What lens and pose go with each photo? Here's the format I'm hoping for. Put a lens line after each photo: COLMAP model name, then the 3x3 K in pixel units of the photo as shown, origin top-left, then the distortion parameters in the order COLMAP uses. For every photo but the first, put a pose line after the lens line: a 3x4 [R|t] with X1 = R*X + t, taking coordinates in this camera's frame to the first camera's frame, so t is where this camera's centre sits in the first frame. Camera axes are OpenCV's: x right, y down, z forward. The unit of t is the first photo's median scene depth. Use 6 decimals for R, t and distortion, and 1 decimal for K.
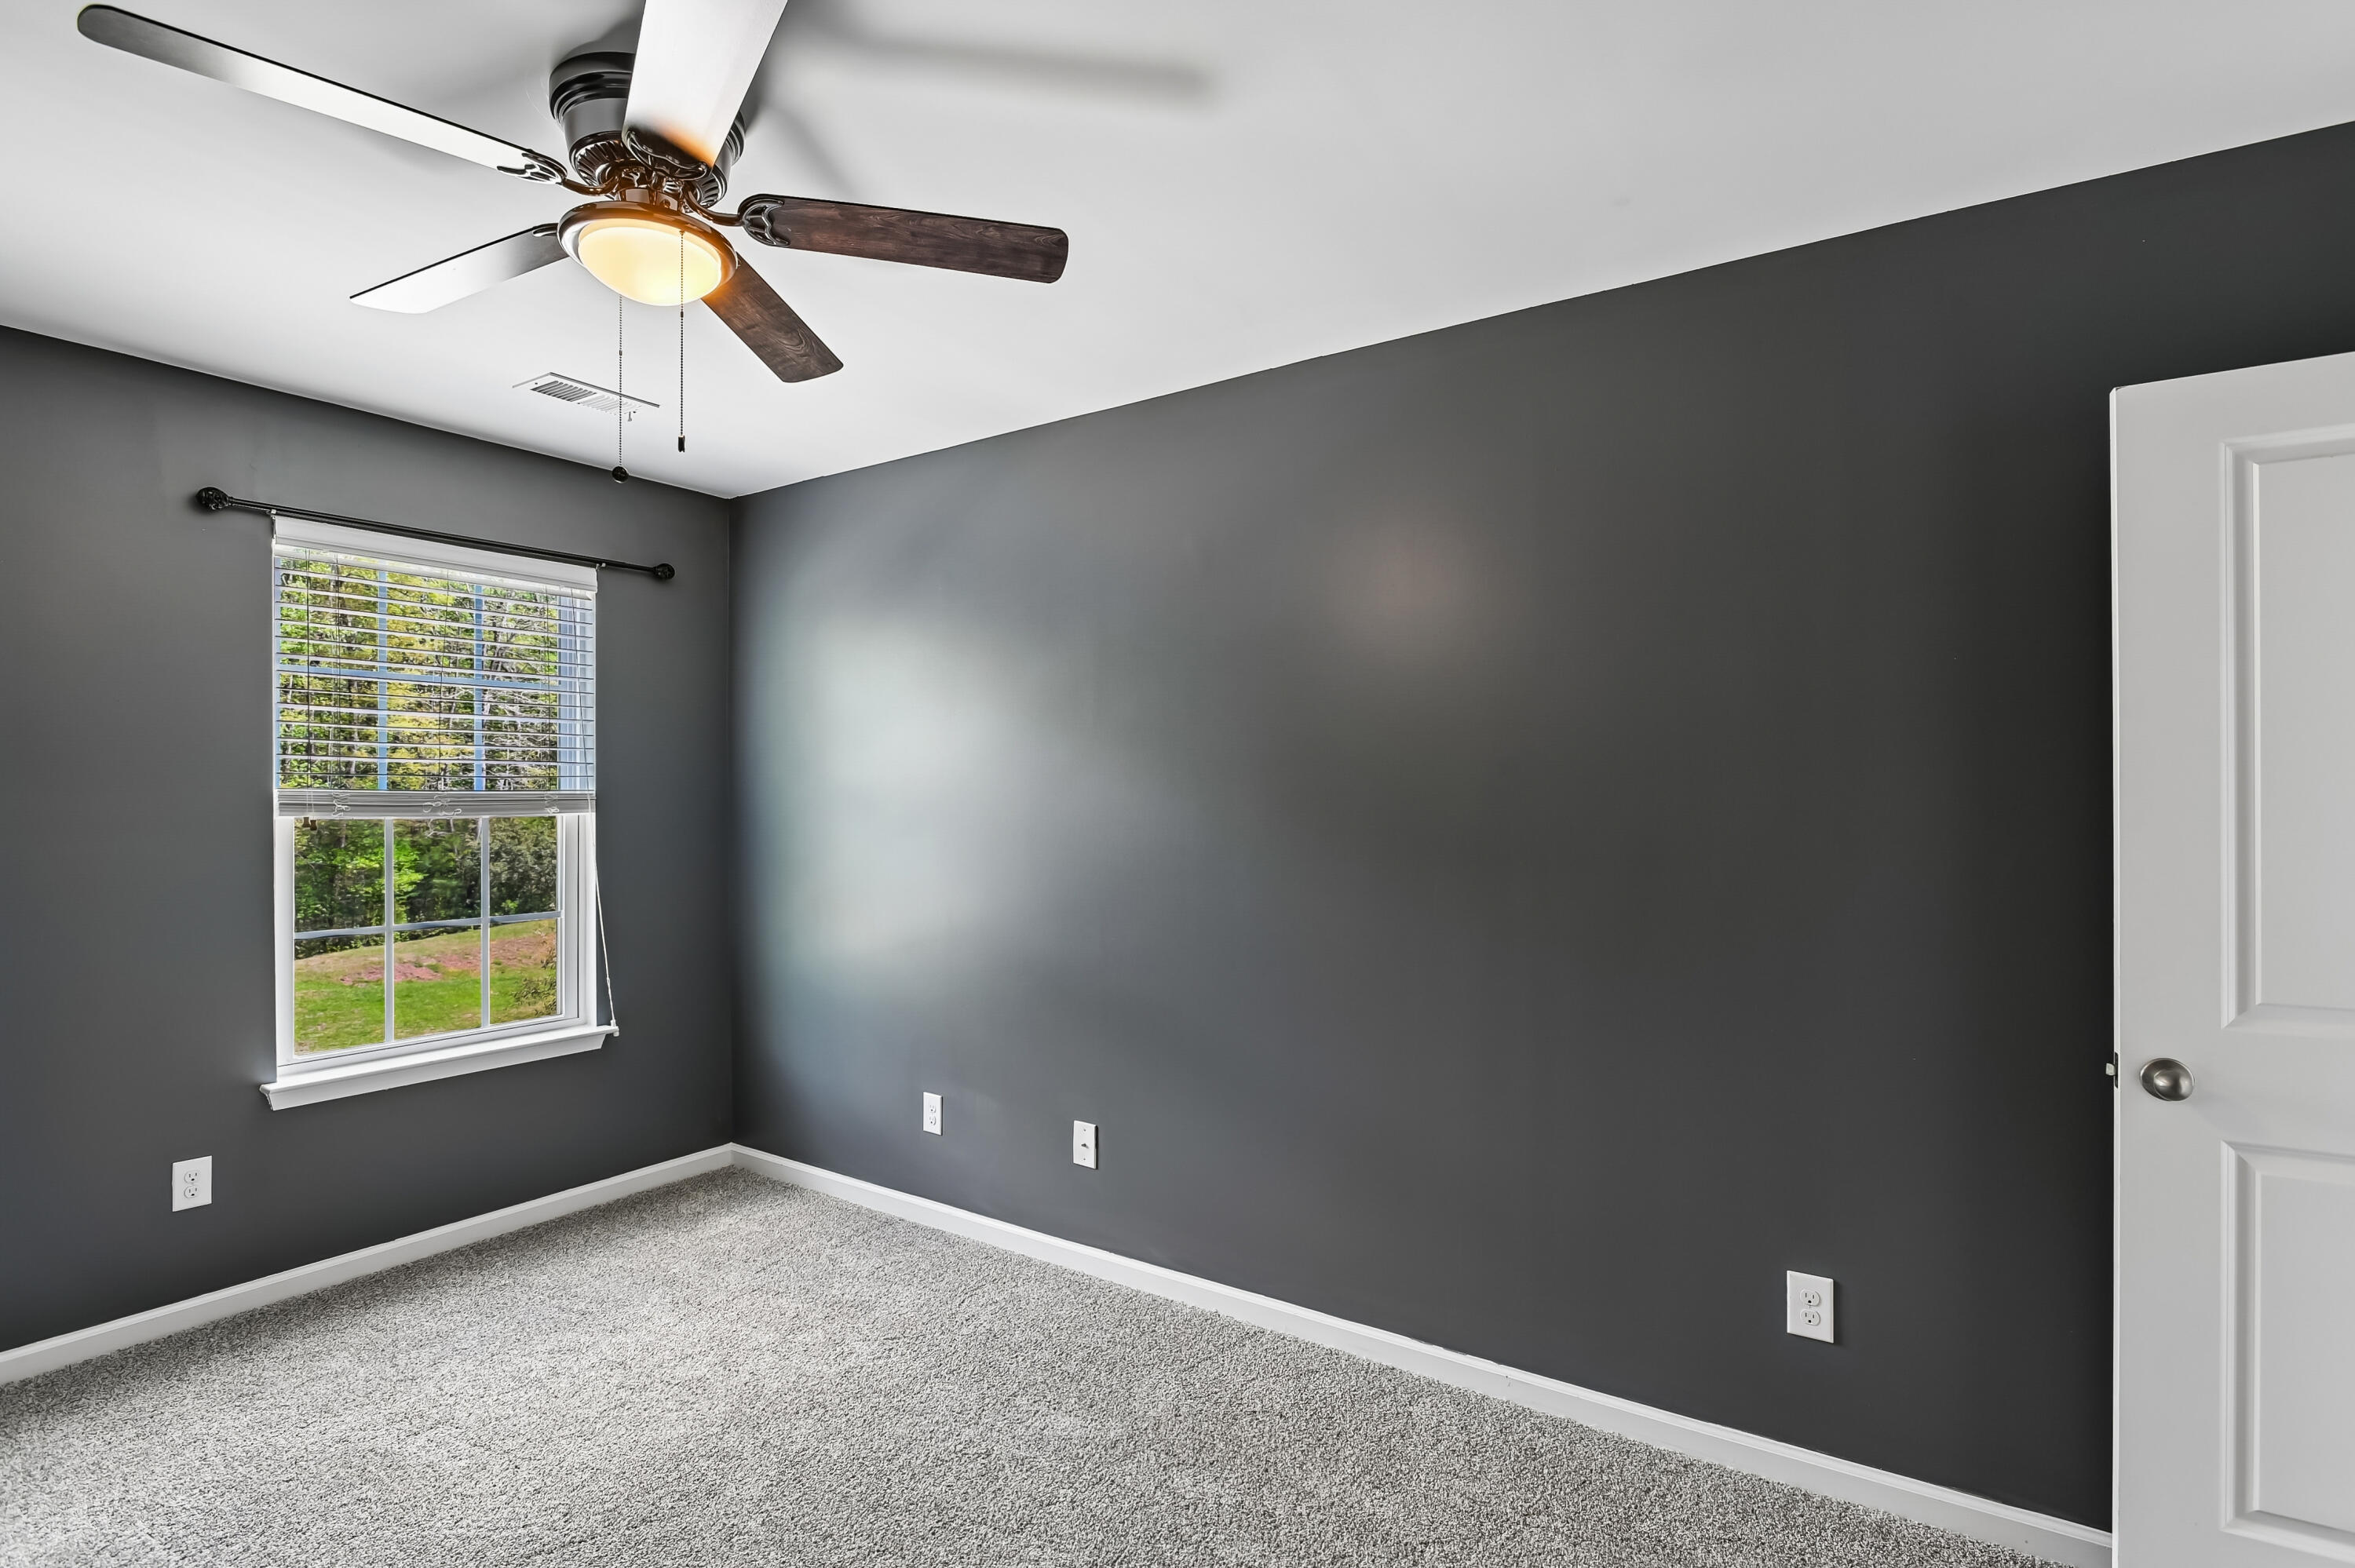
lens RADIAL K [[1153.5, 0, 1174.5], [0, 1153.5, 793.6], [0, 0, 1]] dist [-0.002754, 0.000311]
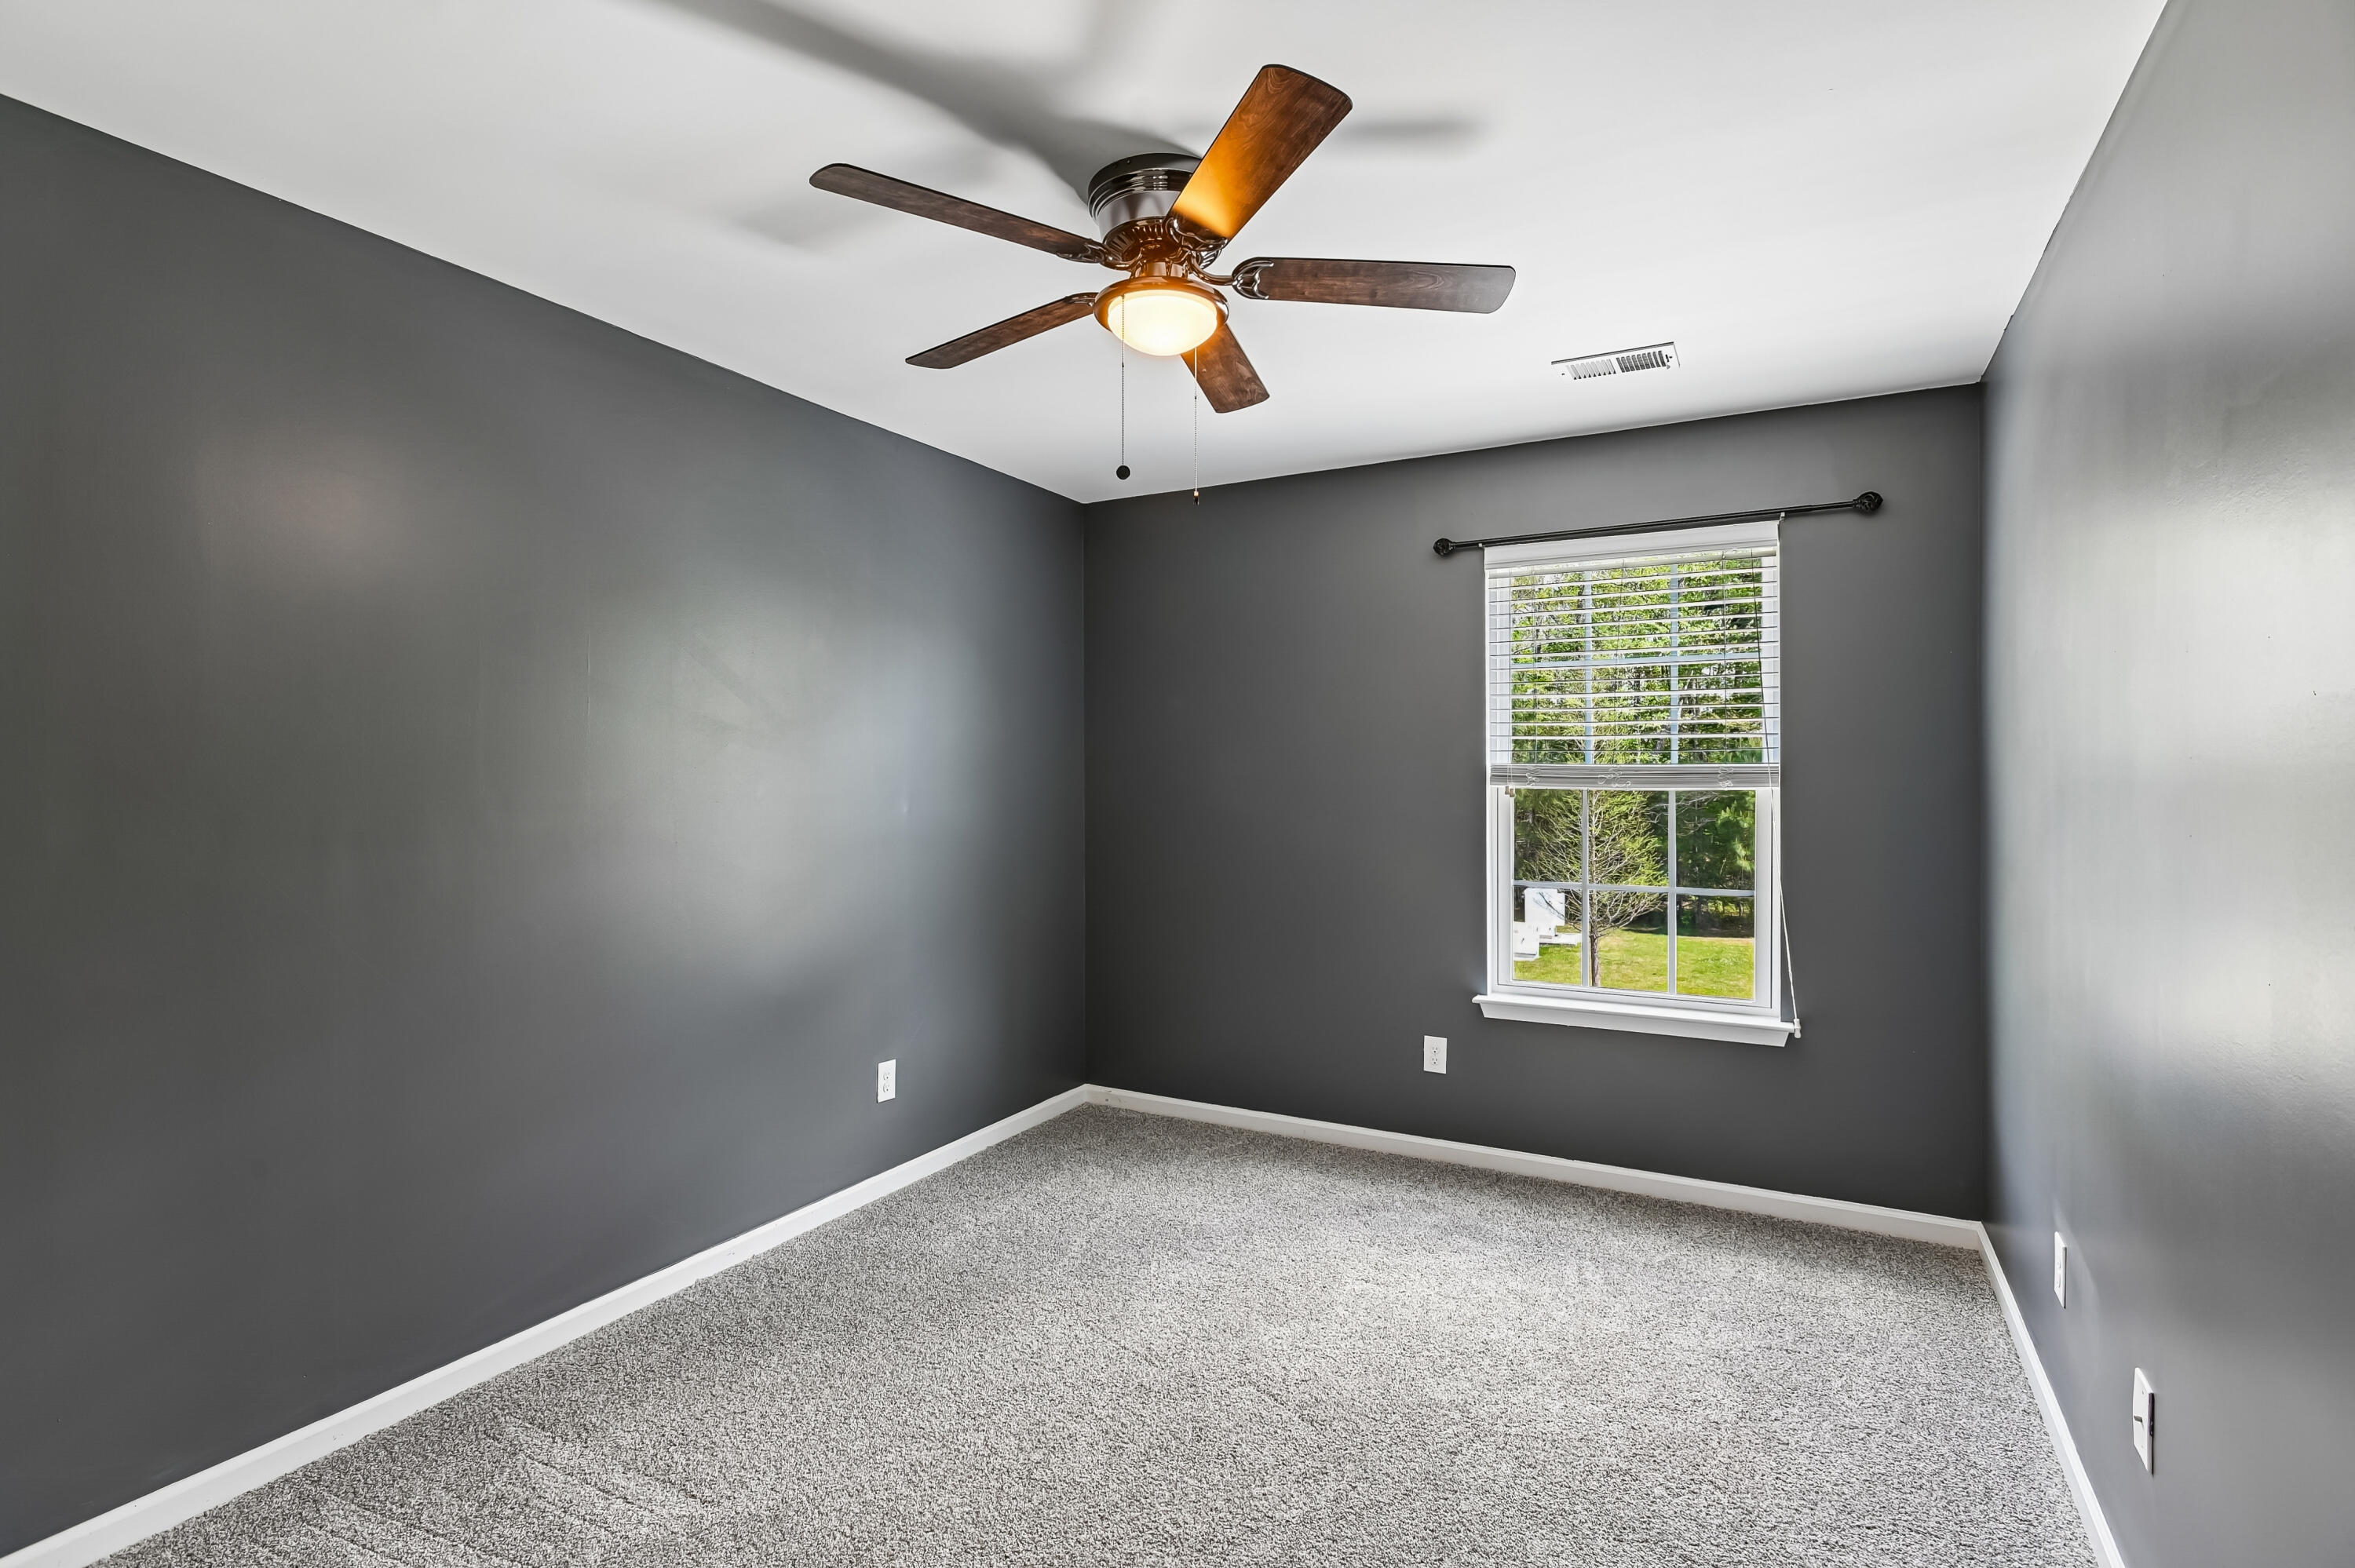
lens RADIAL K [[1167.5, 0, 1176.6], [0, 1167.5, 764.4], [0, 0, 1]] dist [-0.000910, 0.000035]
pose [[0.089409, 0.002276, -0.995992, 0.432569], [0.005630, 0.999980, 0.002790, -0.008046], [0.995979, -0.005857, 0.089395, 0.506968]]
